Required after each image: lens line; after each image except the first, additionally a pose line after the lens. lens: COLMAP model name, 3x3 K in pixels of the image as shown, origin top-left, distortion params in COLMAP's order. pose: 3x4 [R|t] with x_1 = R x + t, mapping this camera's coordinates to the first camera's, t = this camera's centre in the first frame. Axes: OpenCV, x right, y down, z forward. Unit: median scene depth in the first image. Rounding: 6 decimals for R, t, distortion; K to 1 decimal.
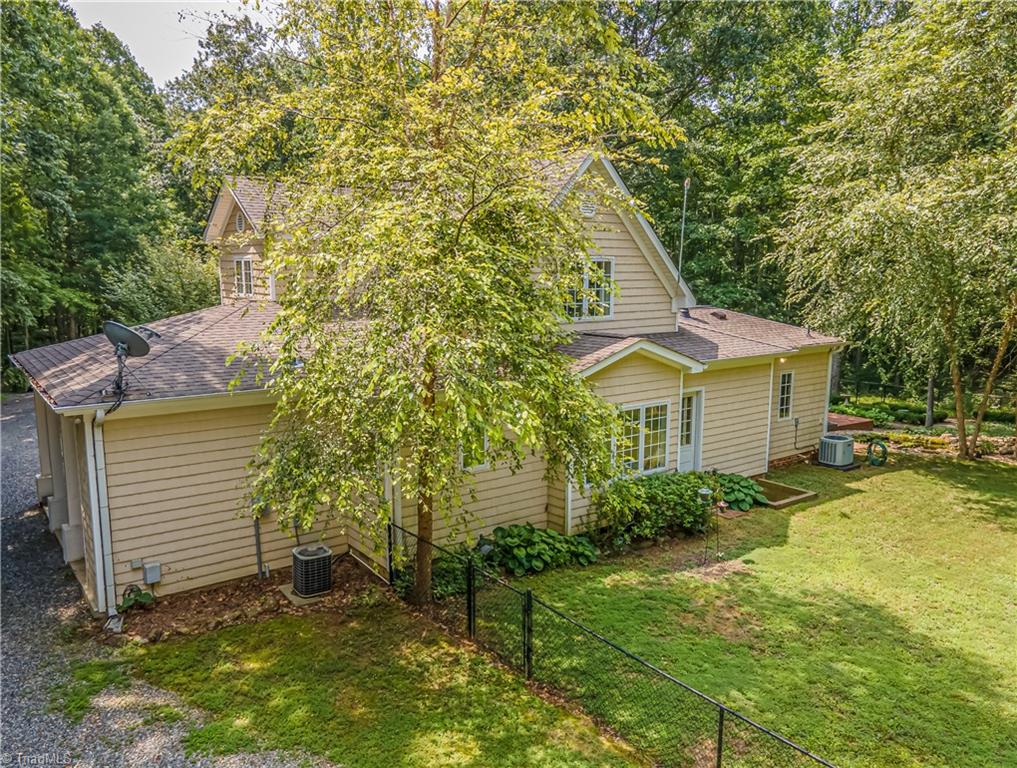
lens RADIAL K [[738.0, 0, 508.3], [0, 738.0, 384.3], [0, 0, 1]] dist [0.025030, -0.000580]
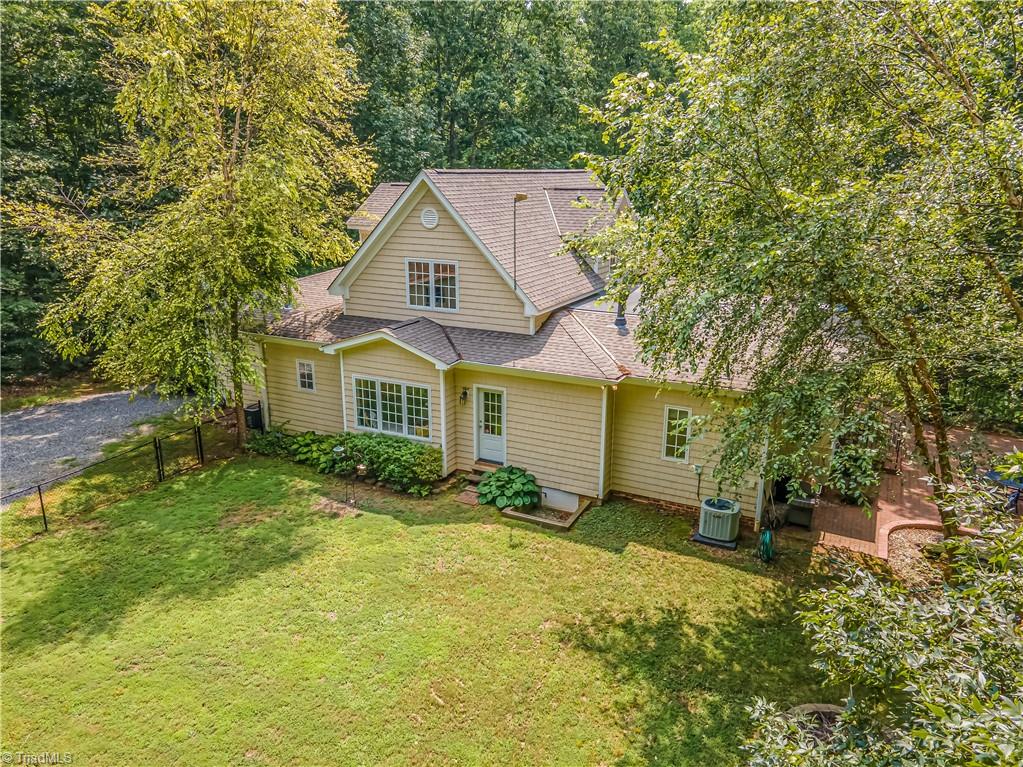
lens RADIAL K [[739.3, 0, 512.7], [0, 739.3, 381.7], [0, 0, 1]] dist [0.022464, 0.016320]
pose [[0.475263, 0.248481, -0.844028, 1.492388], [-0.149690, 0.968142, 0.200732, -0.285585], [0.867017, 0.030942, 0.497317, 0.587538]]
